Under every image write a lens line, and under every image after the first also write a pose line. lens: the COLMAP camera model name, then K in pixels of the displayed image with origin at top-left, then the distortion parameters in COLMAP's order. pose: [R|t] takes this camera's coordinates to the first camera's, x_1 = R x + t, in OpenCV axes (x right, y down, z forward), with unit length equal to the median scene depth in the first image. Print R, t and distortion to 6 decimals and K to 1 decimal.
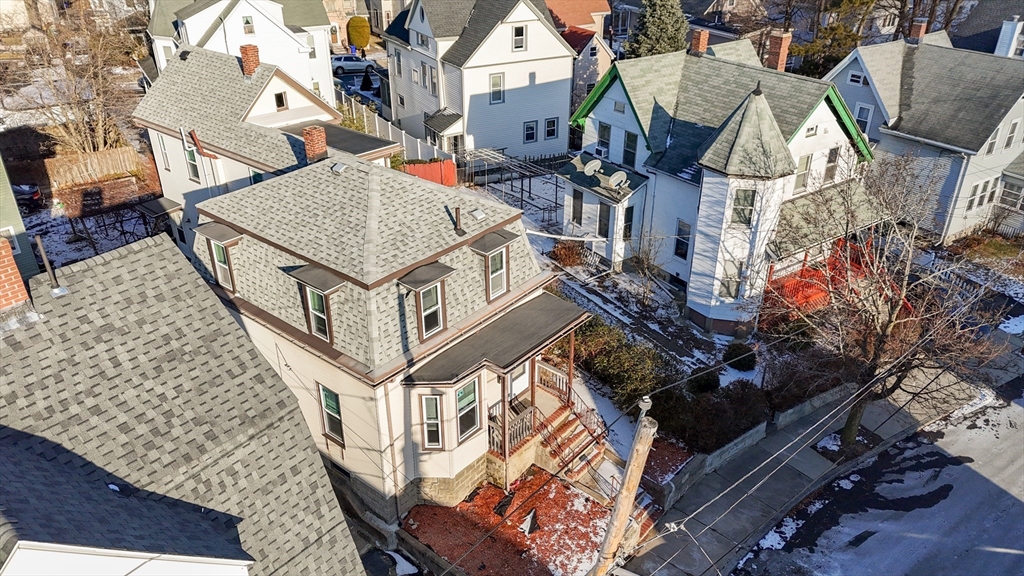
lens RADIAL K [[751.6, 0, 513.9], [0, 751.6, 286.4], [0, 0, 1]] dist [0.074073, -0.069662]
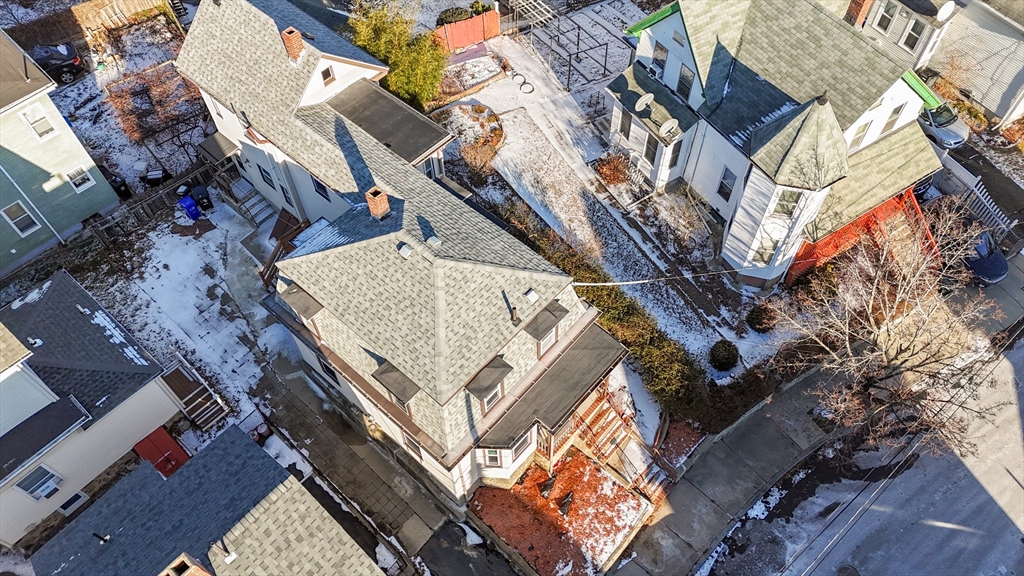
lens RADIAL K [[751.6, 0, 513.9], [0, 751.6, 286.4], [0, 0, 1]] dist [0.074073, -0.069662]
pose [[0.999042, 0.026269, -0.035004, -0.032634], [-0.007249, 0.888097, 0.459599, -0.555519], [0.043161, -0.458904, 0.887437, 0.025256]]
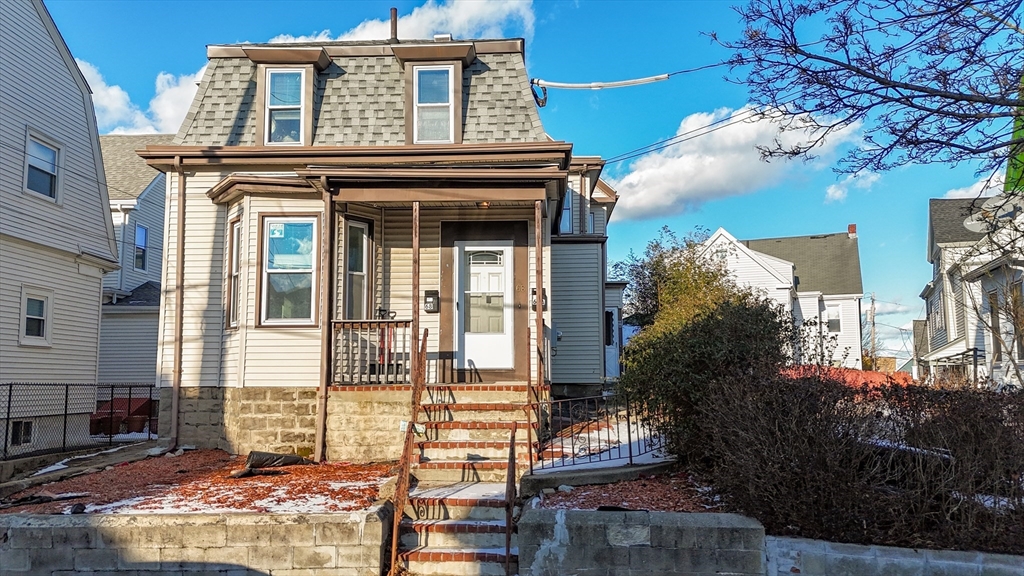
lens RADIAL K [[801.4, 0, 512.0], [0, 801.4, 288.0], [0, 0, 1]] dist [0.002265, 0.000534]
pose [[0.606356, -0.098356, -0.789087, 0.481046], [-0.372258, 0.841762, -0.390974, 0.317833], [0.702678, 0.530813, 0.473794, 0.743124]]
